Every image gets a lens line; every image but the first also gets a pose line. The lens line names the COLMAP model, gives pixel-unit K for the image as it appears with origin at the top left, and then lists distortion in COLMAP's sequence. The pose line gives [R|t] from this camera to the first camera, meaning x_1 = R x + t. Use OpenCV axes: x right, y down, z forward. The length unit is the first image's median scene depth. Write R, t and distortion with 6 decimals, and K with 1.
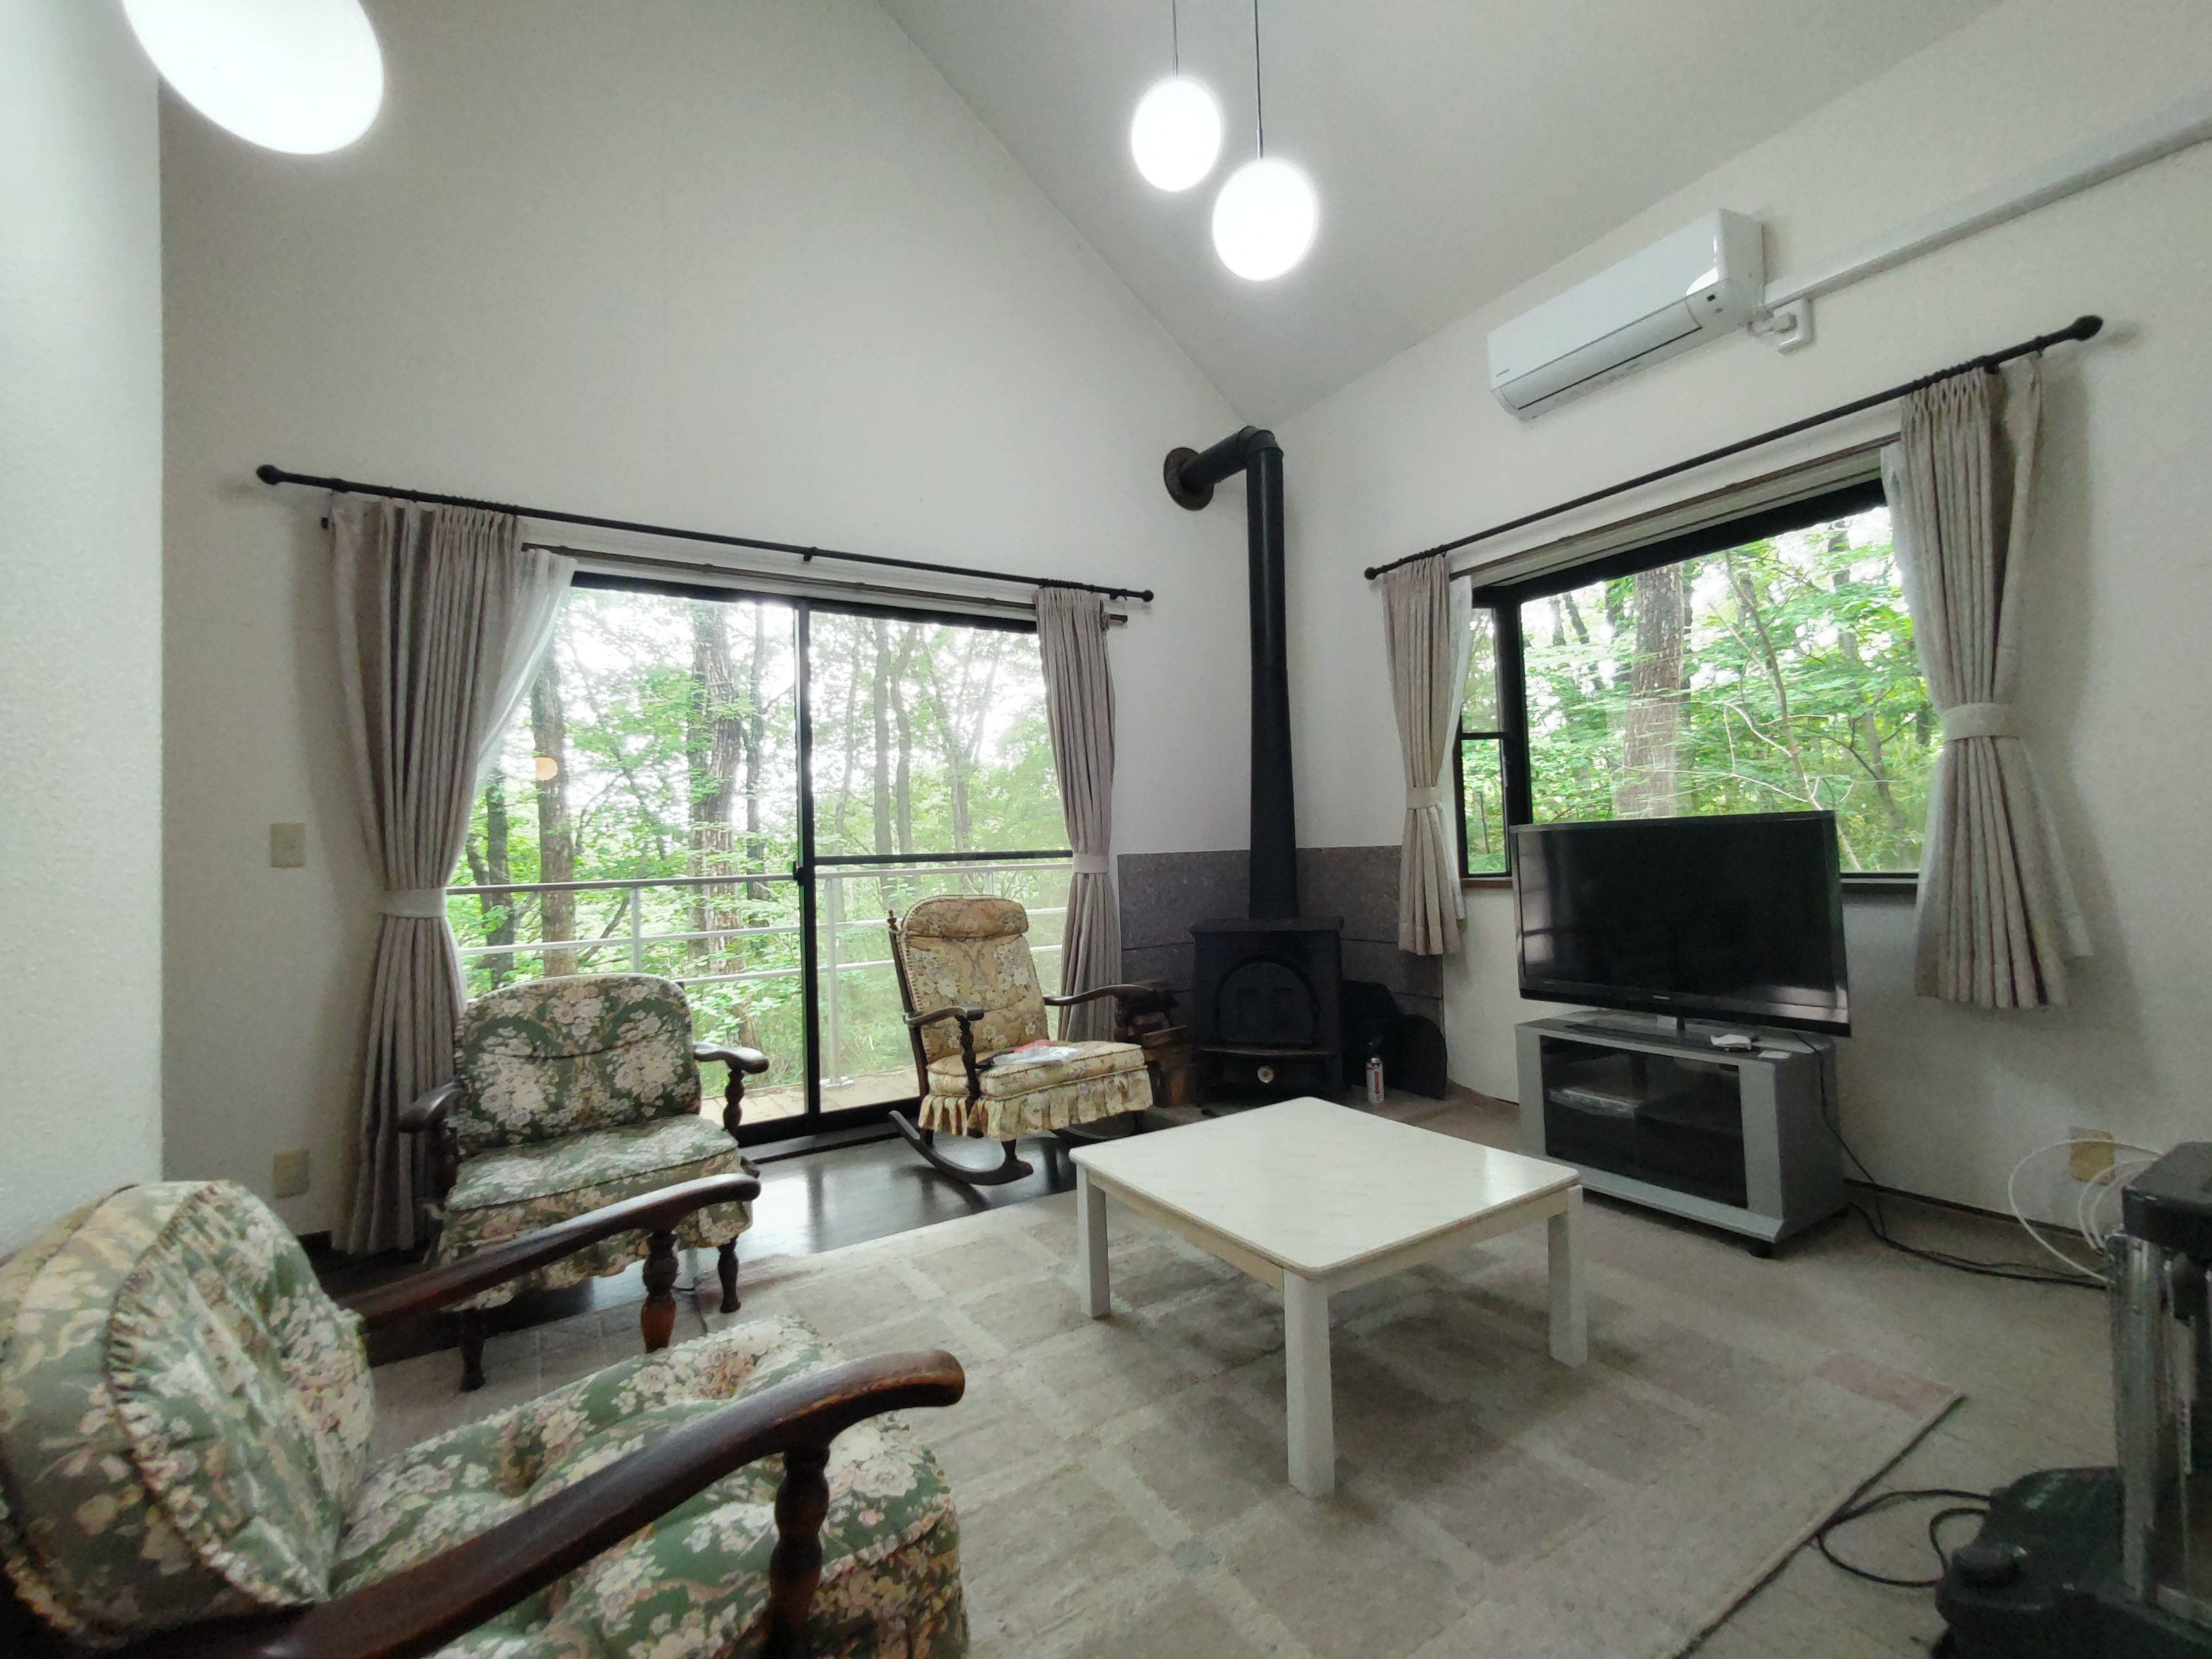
lens RADIAL K [[947.6, 0, 1090.0], [0, 947.6, 817.2], [0, 0, 1]] dist [-0.002119, 0.010201]
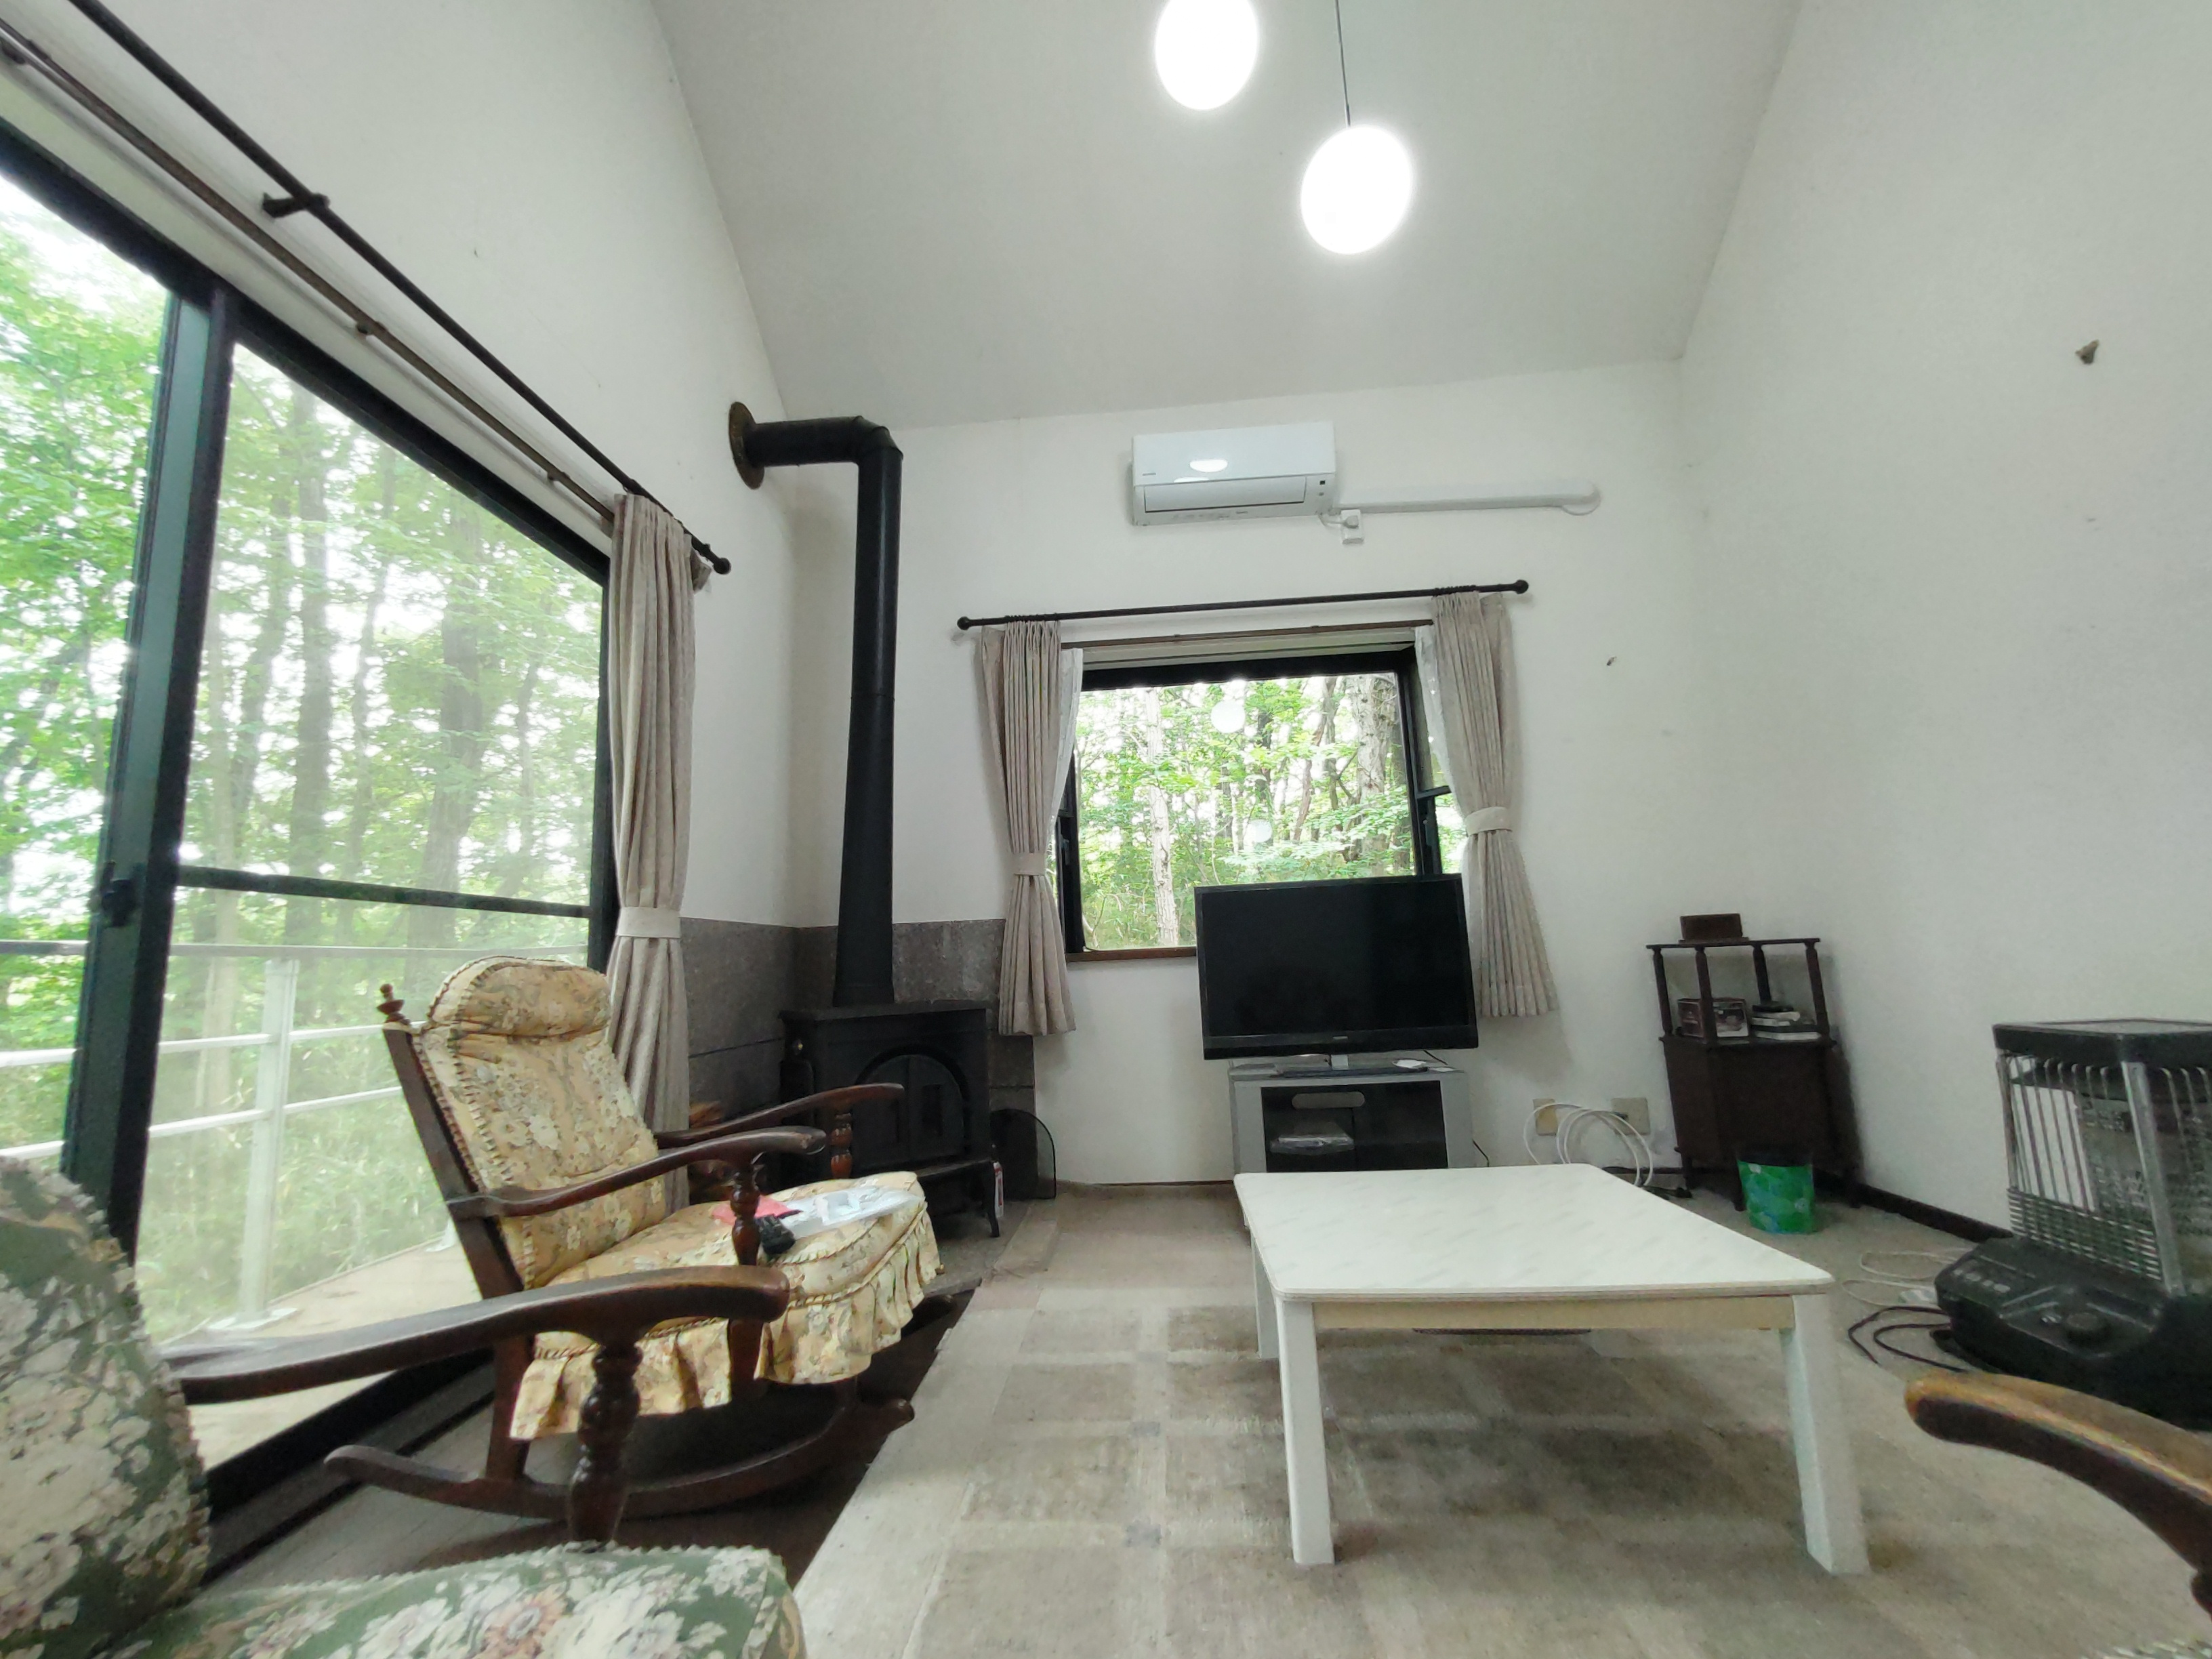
lens RADIAL K [[947.6, 0, 1090.0], [0, 947.6, 817.2], [0, 0, 1]] dist [-0.002119, 0.010201]
pose [[0.589303, 0.135227, 0.796514, -0.369056], [-0.007319, 0.986746, -0.162108, 0.084696], [-0.807879, 0.089702, 0.582482, 0.408276]]
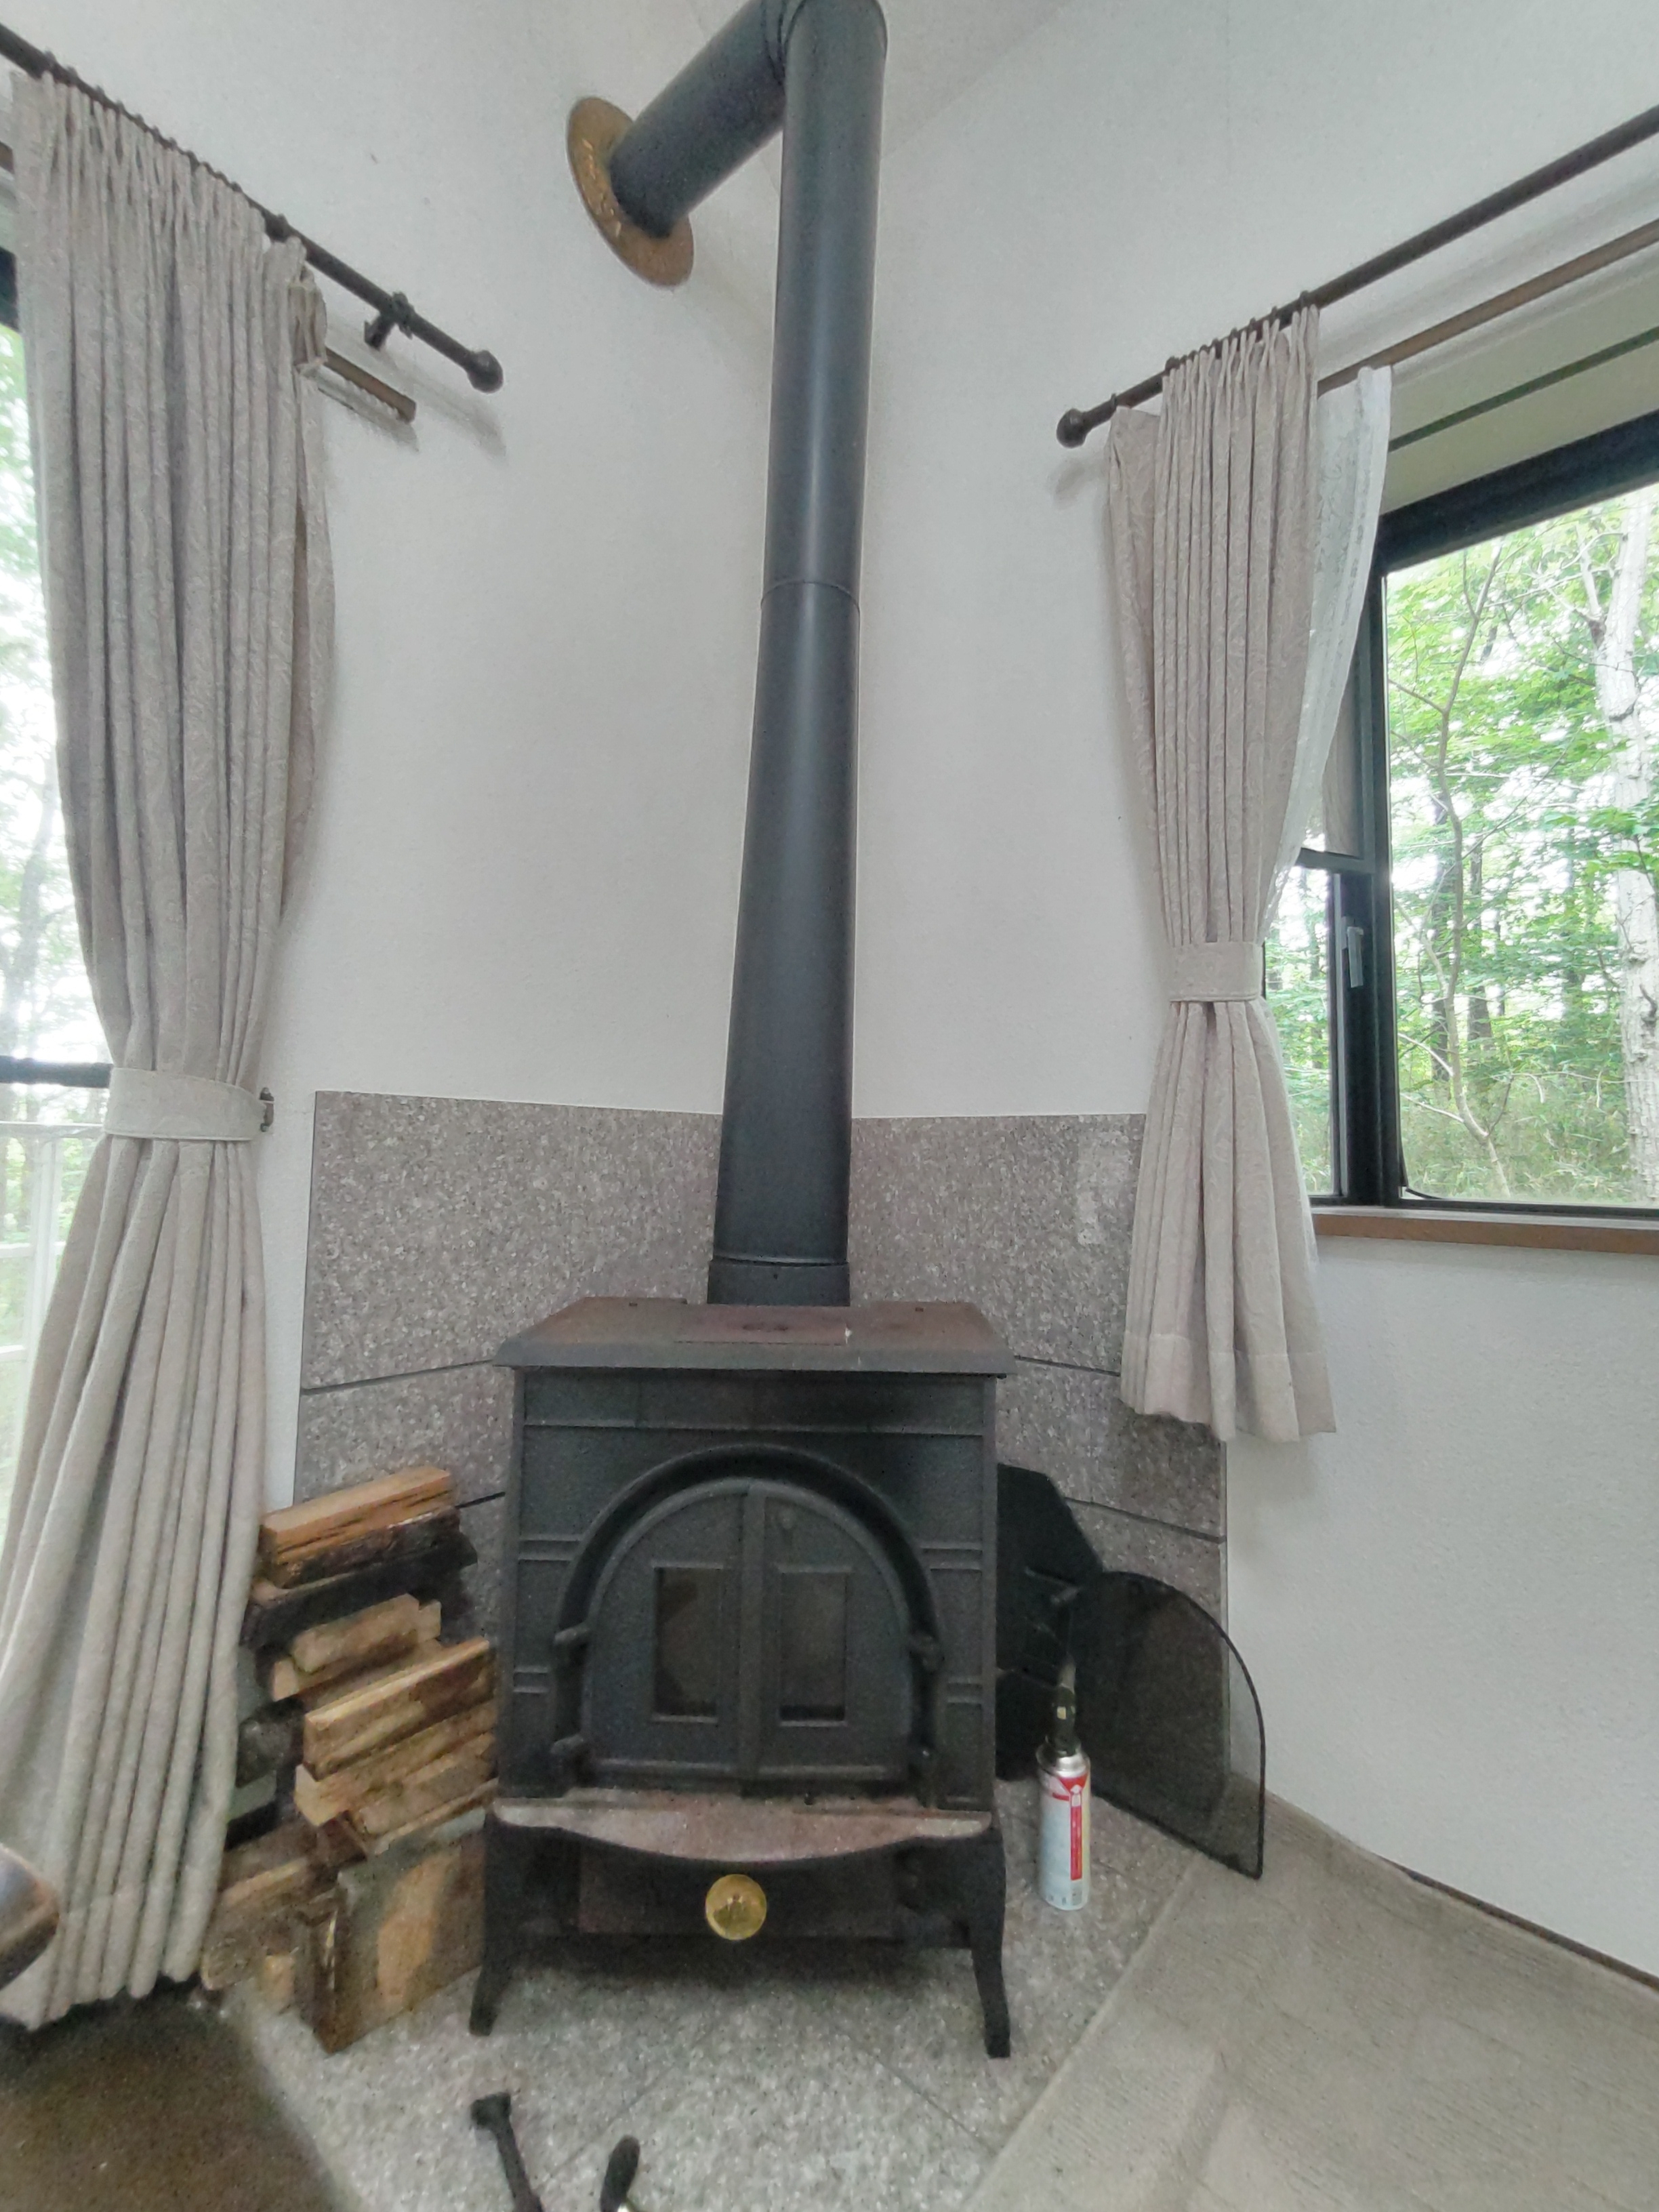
lens RADIAL K [[912.1, 0, 838.5], [0, 912.1, 1093.9], [0, 0, 1]] dist [-0.002810, -0.000313]
pose [[0.953310, 0.070948, 0.293541, 0.118784], [-0.059784, 0.997112, -0.046844, 0.049083], [-0.296017, 0.027107, 0.954798, 0.722285]]
